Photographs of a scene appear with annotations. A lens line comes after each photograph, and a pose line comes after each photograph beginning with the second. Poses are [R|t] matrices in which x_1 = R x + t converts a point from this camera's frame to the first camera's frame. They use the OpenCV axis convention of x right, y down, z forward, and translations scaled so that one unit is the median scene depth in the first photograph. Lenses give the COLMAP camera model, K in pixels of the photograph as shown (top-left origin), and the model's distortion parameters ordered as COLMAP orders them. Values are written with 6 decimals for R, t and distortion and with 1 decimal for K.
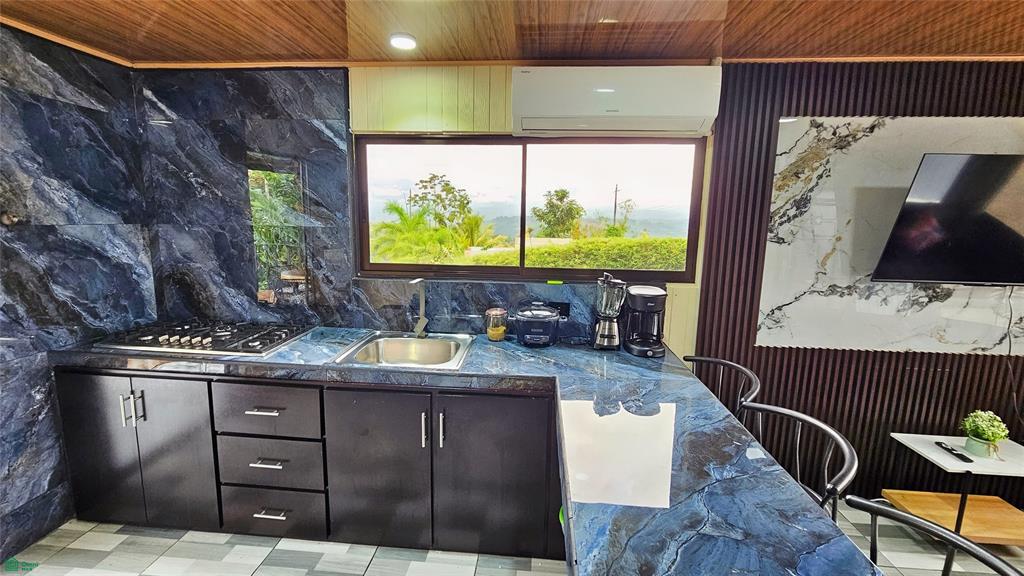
lens RADIAL K [[419.2, 0, 511.1], [0, 419.2, 273.5], [0, 0, 1]] dist [-0.003940, 0.000753]
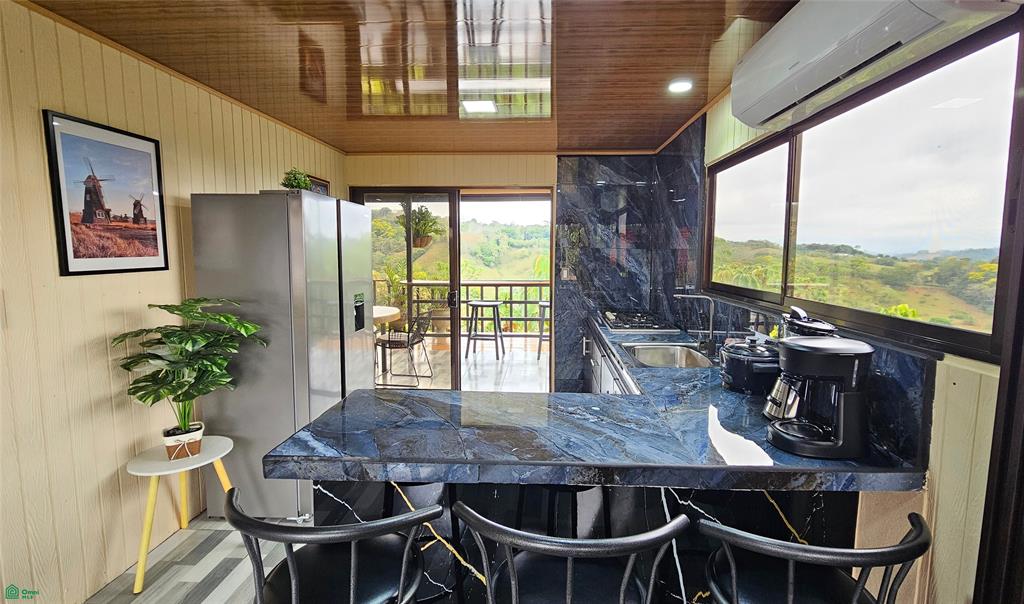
lens RADIAL K [[439.6, 0, 531.8], [0, 439.6, 288.6], [0, 0, 1]] dist [-0.001662, -0.000333]
pose [[0.047451, 0.071076, -0.996342, 0.869158], [-0.150779, 0.986545, 0.063196, -0.010436], [0.987428, 0.147229, 0.057529, 0.538621]]
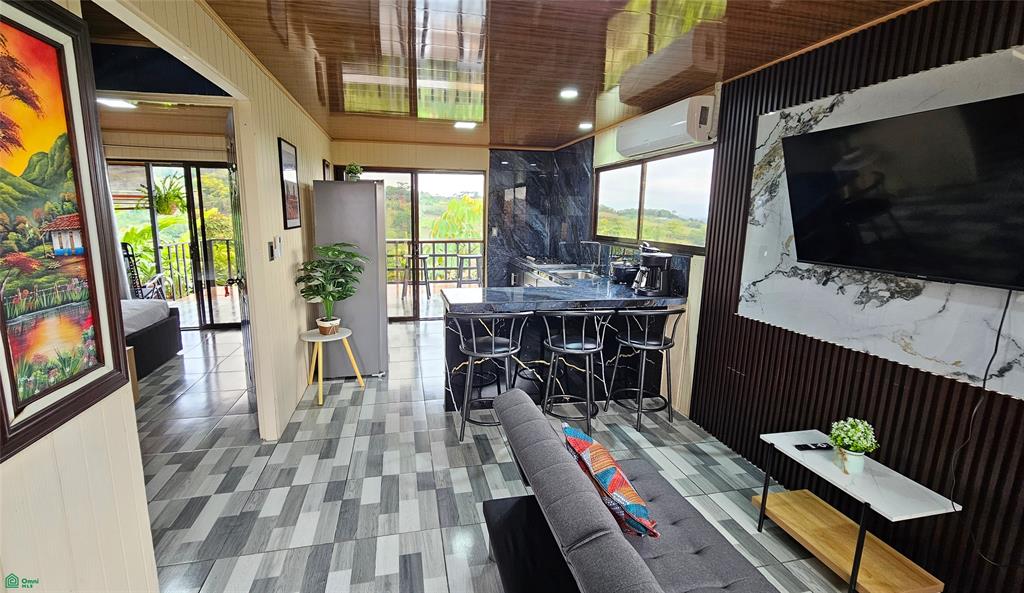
lens RADIAL K [[433.8, 0, 491.7], [0, 433.8, 282.6], [0, 0, 1]] dist [-0.001821, -0.001674]
pose [[0.285722, 0.138231, -0.948291, 1.584904], [-0.148894, 0.983929, 0.098564, 0.072240], [0.946675, 0.113032, 0.301712, -0.013974]]
